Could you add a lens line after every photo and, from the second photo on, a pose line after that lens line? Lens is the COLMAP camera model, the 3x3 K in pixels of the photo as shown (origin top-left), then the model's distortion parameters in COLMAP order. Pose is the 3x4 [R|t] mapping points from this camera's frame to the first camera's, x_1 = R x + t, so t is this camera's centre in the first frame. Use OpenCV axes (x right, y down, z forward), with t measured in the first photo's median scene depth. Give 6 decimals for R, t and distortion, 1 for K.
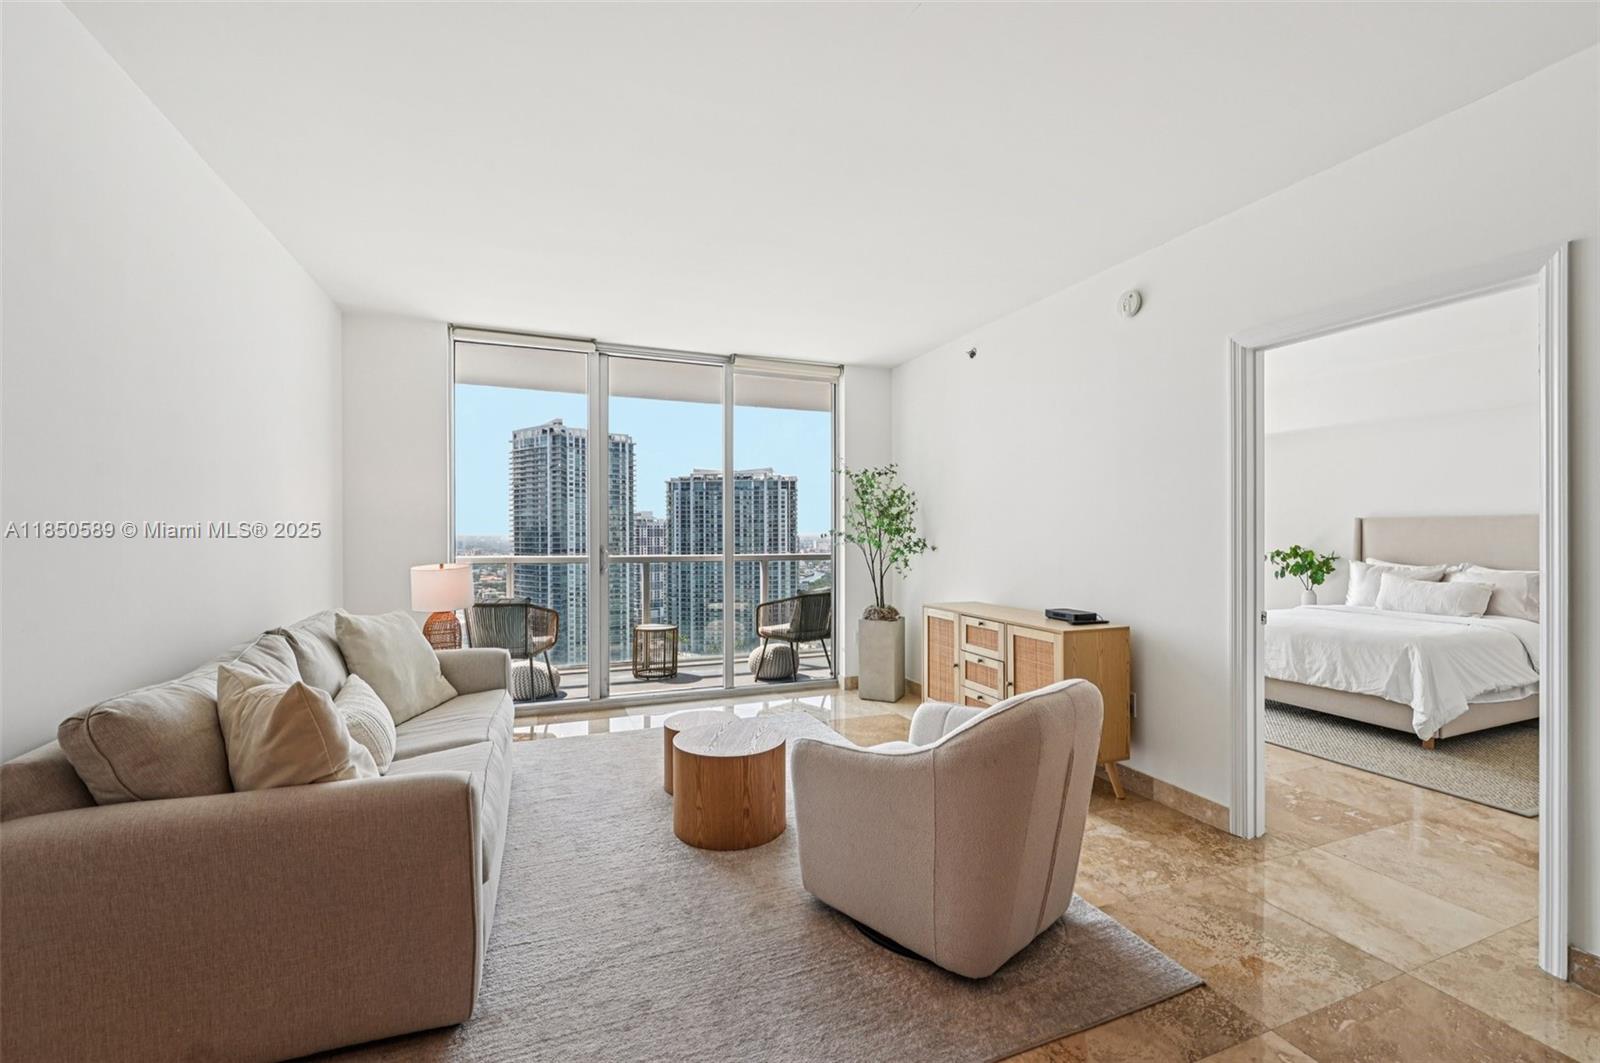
lens RADIAL K [[648.0, 0, 815.9], [0, 648.0, 528.3], [0, 0, 1]] dist [-0.007612, -0.000566]
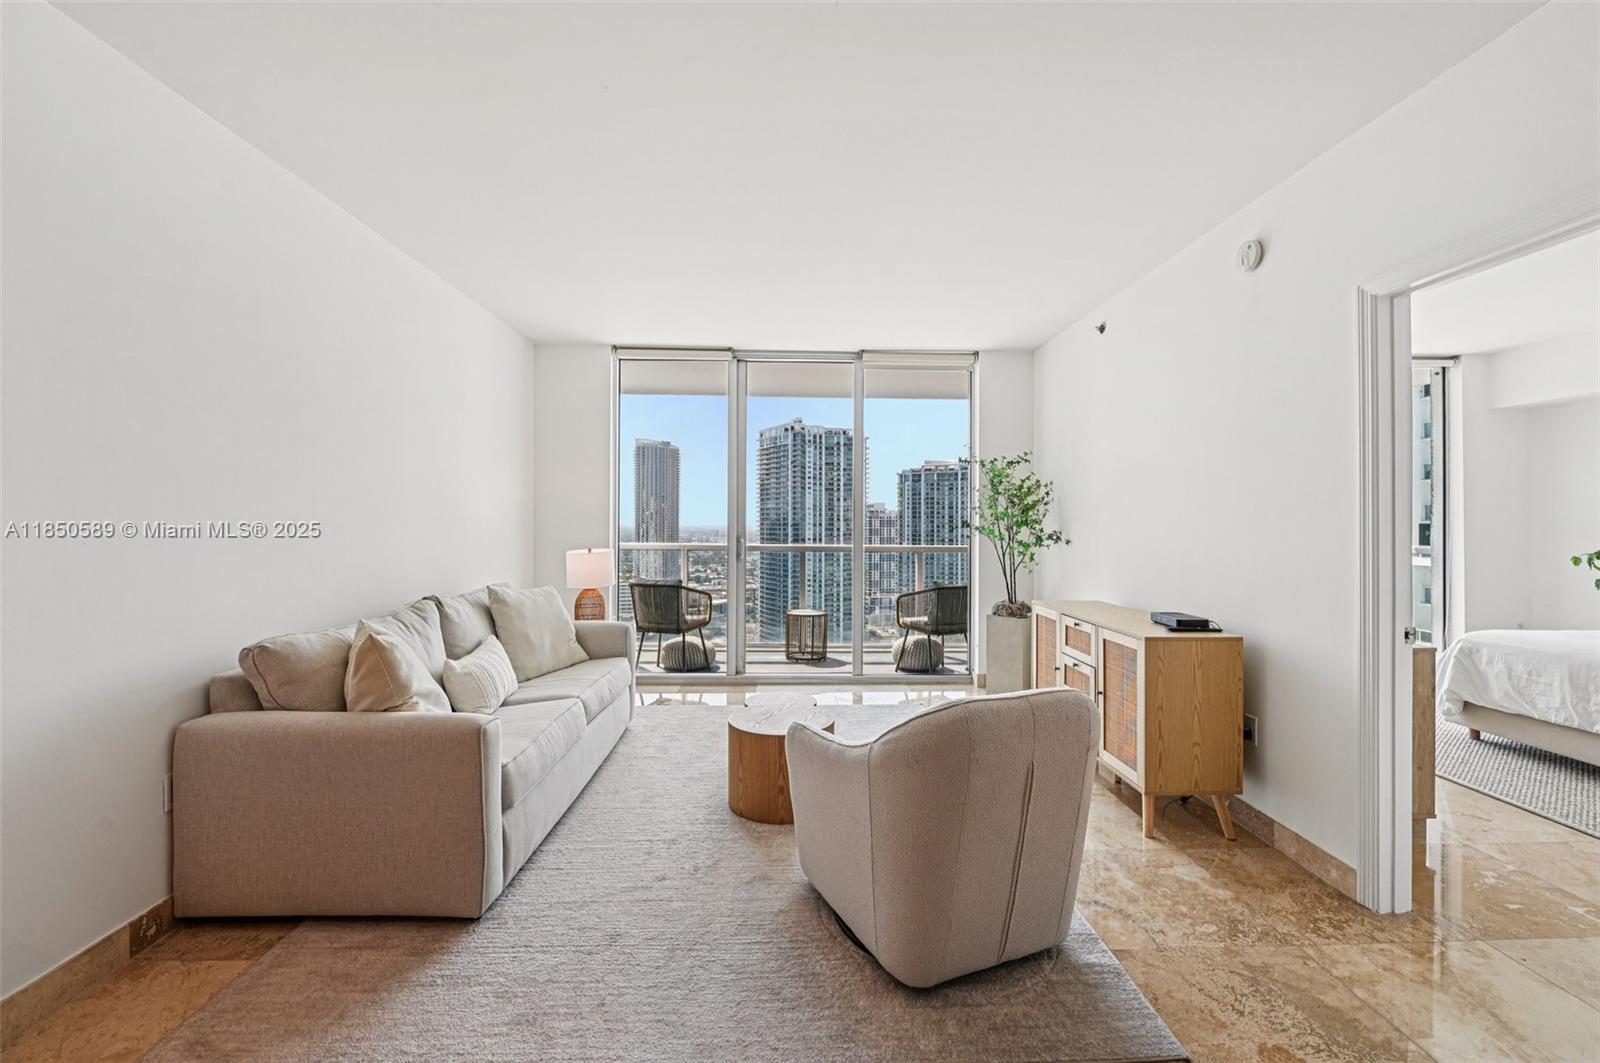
lens RADIAL K [[648.0, 0, 834.2], [0, 648.0, 513.6], [0, 0, 1]] dist [-0.007612, -0.000566]
pose [[0.943897, 0.000044, -0.330240, 0.173008], [-0.003029, 0.999959, -0.008524, -0.000533], [0.330226, 0.009046, 0.943859, 0.016747]]
